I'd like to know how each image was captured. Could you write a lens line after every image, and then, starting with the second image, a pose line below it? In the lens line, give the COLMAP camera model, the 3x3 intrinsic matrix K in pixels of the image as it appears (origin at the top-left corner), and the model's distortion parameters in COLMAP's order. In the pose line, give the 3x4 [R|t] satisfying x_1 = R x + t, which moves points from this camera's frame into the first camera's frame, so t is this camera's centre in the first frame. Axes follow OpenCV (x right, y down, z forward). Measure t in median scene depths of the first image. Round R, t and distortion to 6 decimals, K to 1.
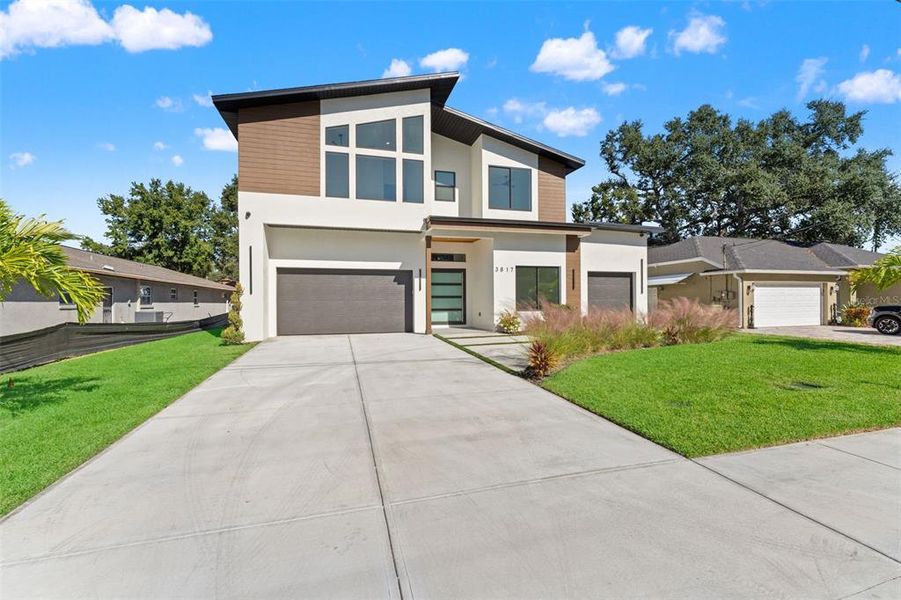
lens RADIAL K [[385.0, 0, 451.7], [0, 385.0, 297.2], [0, 0, 1]] dist [-0.000509, 0.000068]
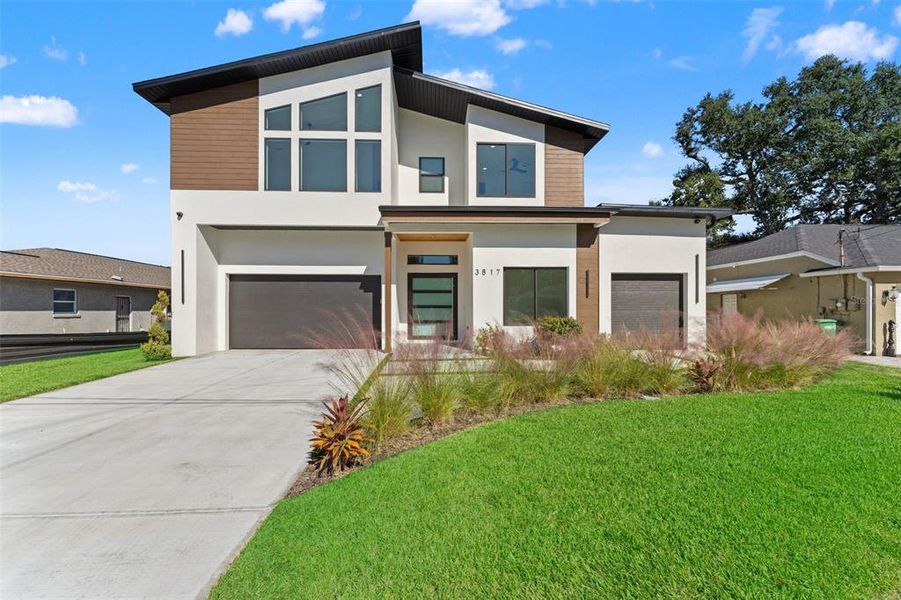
lens RADIAL K [[363.7, 0, 447.6], [0, 363.7, 307.4], [0, 0, 1]] dist [0.003184, -0.000433]
pose [[0.972220, 0.003428, -0.234044, 0.209538], [-0.002191, 0.999982, 0.005545, -0.003962], [0.234059, -0.004878, 0.972210, 0.241194]]
